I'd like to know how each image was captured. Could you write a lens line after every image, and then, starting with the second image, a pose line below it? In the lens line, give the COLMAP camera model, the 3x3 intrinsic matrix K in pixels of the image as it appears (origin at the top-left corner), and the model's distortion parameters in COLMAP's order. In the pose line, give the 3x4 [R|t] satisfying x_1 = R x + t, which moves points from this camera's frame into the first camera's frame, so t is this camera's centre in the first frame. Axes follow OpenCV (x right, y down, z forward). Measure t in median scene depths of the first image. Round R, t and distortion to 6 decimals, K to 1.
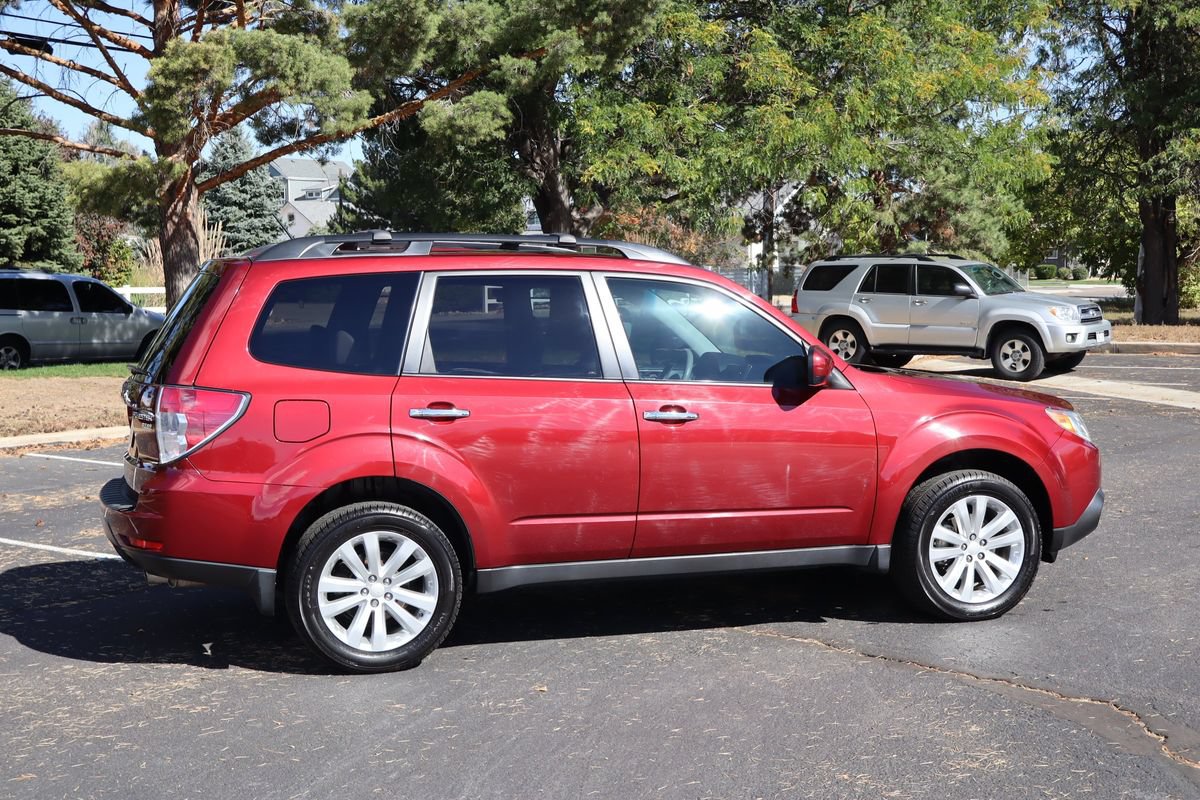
lens RADIAL K [[1665.3, 0, 600.0], [0, 1665.3, 400.0], [0, 0, 1]] dist [0.011640, -0.053761]
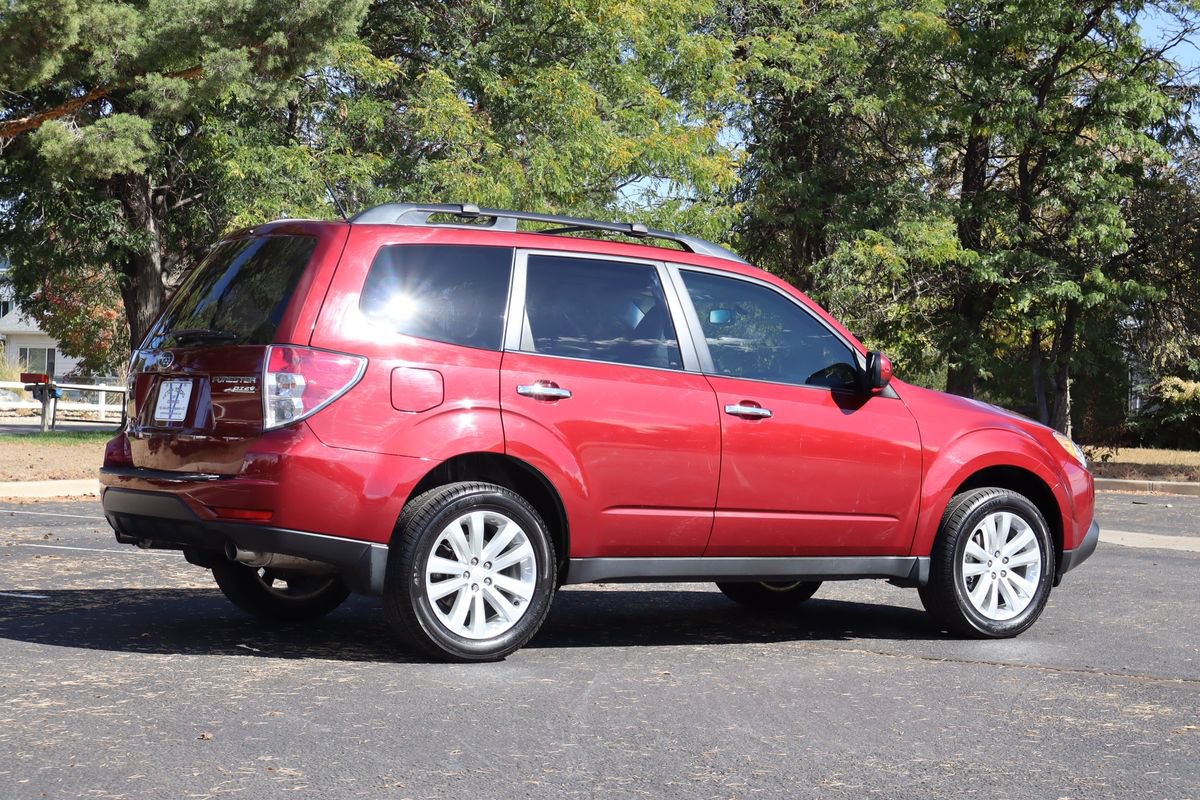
lens RADIAL K [[2142.0, 0, 600.0], [0, 2142.0, 400.0], [0, 0, 1]] dist [-0.013425, 0.034523]
pose [[0.960531, 0.046287, 0.274296, -0.138290], [-0.024293, 0.996250, -0.083043, 0.039157], [-0.277111, 0.073102, 0.958053, -0.065933]]
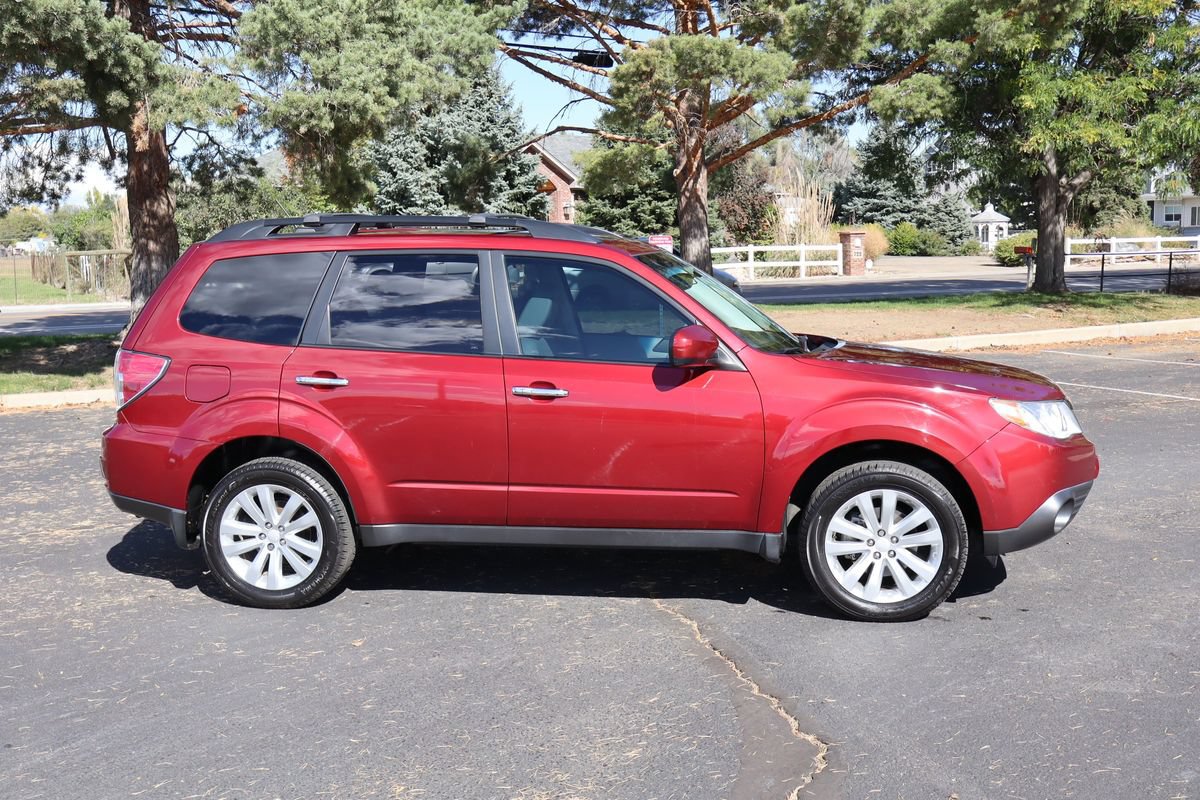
lens RADIAL K [[1317.5, 0, 600.0], [0, 1317.5, 400.0], [0, 0, 1]] dist [0.009228, 0.006513]
pose [[0.894812, 0.047677, -0.443889, 0.155375], [-0.024870, 0.998061, 0.057066, -0.011631], [0.445749, -0.040024, 0.894263, 0.103644]]
